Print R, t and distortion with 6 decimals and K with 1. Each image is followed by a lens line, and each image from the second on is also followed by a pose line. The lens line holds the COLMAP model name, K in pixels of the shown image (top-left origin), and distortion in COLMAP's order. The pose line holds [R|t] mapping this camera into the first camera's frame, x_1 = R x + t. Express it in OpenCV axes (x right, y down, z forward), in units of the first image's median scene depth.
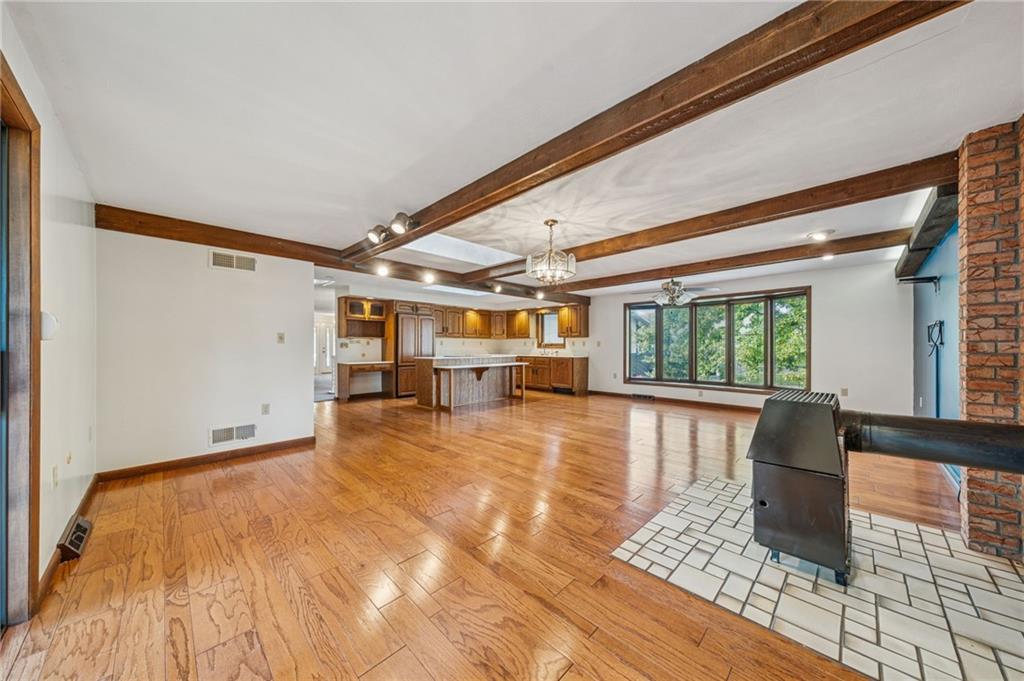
lens RADIAL K [[347.6, 0, 512.3], [0, 347.6, 344.8], [0, 0, 1]] dist [0.013918, -0.000048]
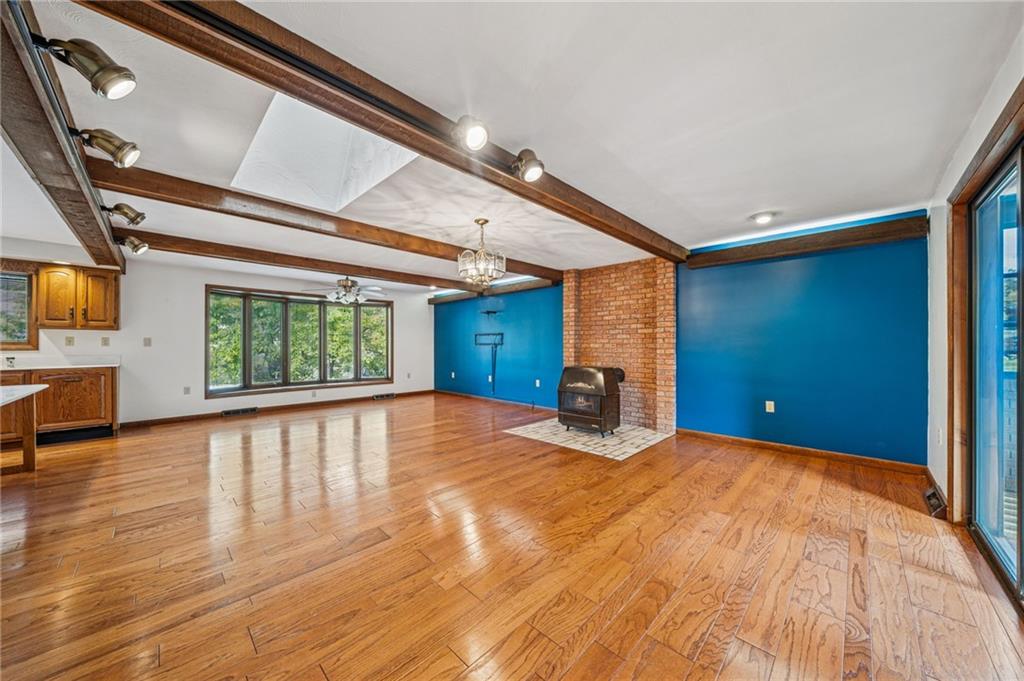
lens RADIAL K [[351.9, 0, 511.0], [0, 351.9, 344.5], [0, 0, 1]] dist [-0.001437, 0.000040]
pose [[-0.004154, -0.000398, 0.999991, -0.860681], [-0.002491, 0.999997, 0.000388, -0.000234], [-0.999988, -0.002489, -0.004155, 0.885470]]
